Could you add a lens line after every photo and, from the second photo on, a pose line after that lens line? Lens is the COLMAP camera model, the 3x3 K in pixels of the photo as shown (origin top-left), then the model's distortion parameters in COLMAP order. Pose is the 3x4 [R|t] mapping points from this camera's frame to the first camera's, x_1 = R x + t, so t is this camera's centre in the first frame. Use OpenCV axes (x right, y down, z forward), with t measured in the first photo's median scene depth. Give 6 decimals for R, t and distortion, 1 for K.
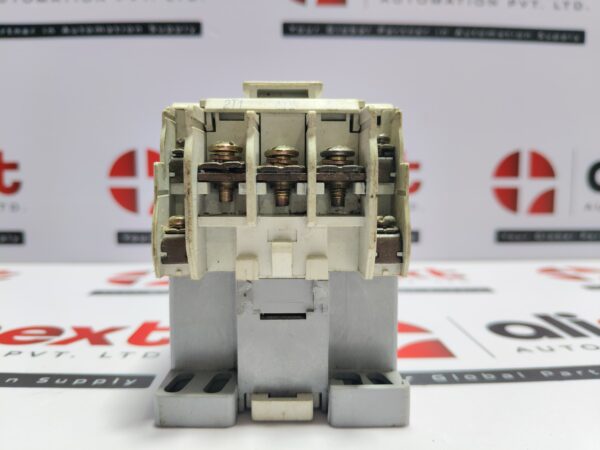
lens RADIAL K [[480.2, 0, 300.0], [0, 480.2, 225.0], [0, 0, 1]] dist [-0.070125, -0.006684]
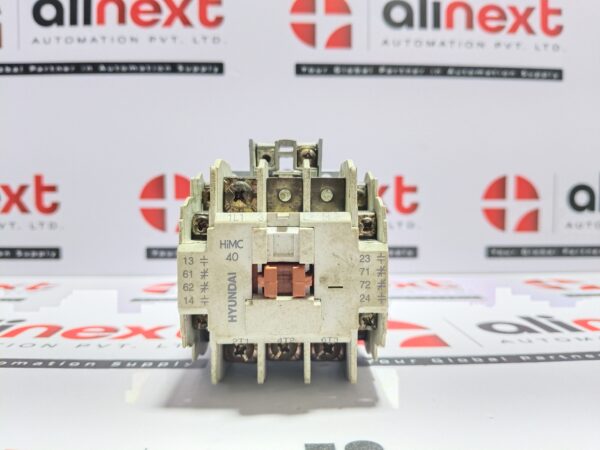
lens RADIAL K [[474.8, 0, 300.0], [0, 474.8, 225.0], [0, 0, 1]] dist [-0.041052, -0.037777]
pose [[0.999978, -0.000385, 0.006616, -0.039892], [0.000684, 0.998976, -0.045237, 0.012828], [-0.006592, 0.045240, 0.998954, -0.133527]]
